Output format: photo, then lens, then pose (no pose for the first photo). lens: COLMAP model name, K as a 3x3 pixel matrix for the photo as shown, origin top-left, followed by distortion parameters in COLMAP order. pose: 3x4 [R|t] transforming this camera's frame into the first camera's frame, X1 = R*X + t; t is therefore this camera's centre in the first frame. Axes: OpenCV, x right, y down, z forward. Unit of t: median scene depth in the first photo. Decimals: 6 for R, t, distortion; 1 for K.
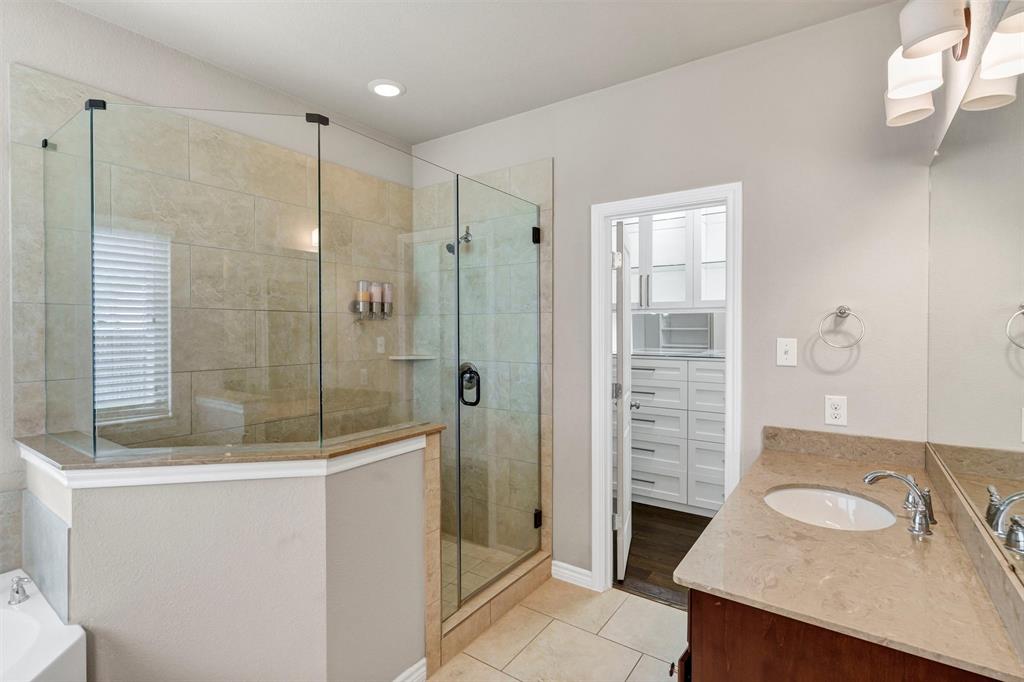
lens RADIAL K [[493.2, 0, 518.2], [0, 493.2, 335.2], [0, 0, 1]] dist [-0.004212, 0.001081]
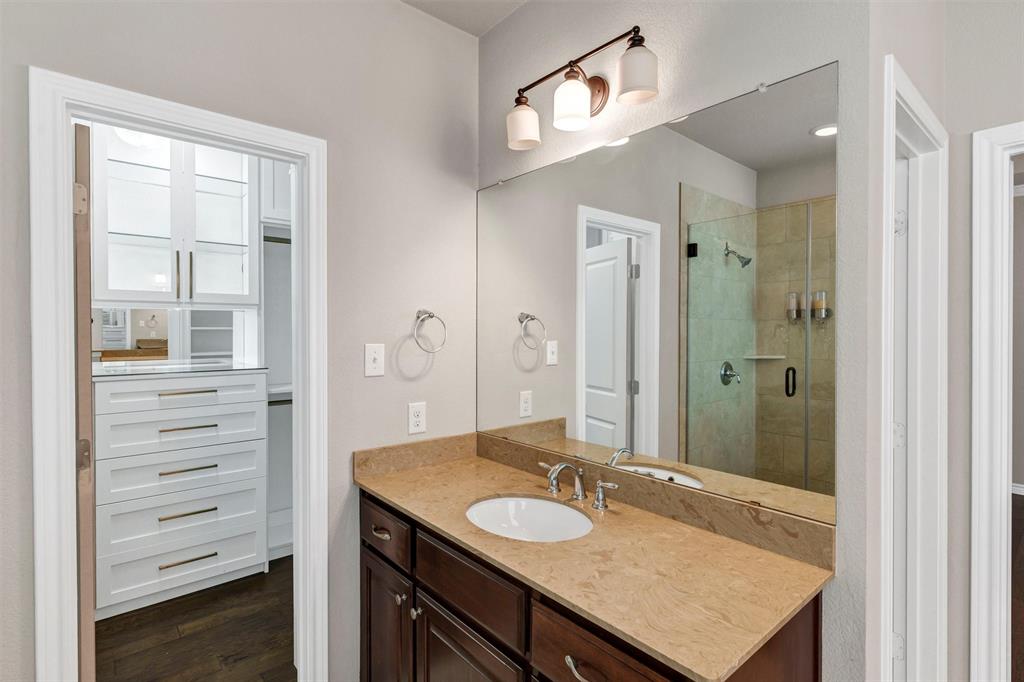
lens RADIAL K [[493.2, 0, 513.6], [0, 493.2, 337.1], [0, 0, 1]] dist [-0.004212, 0.001081]
pose [[0.261707, -0.010781, 0.965087, -0.229794], [0.013078, 0.999885, 0.007623, -0.009116], [-0.965059, 0.010626, 0.261818, 0.566793]]
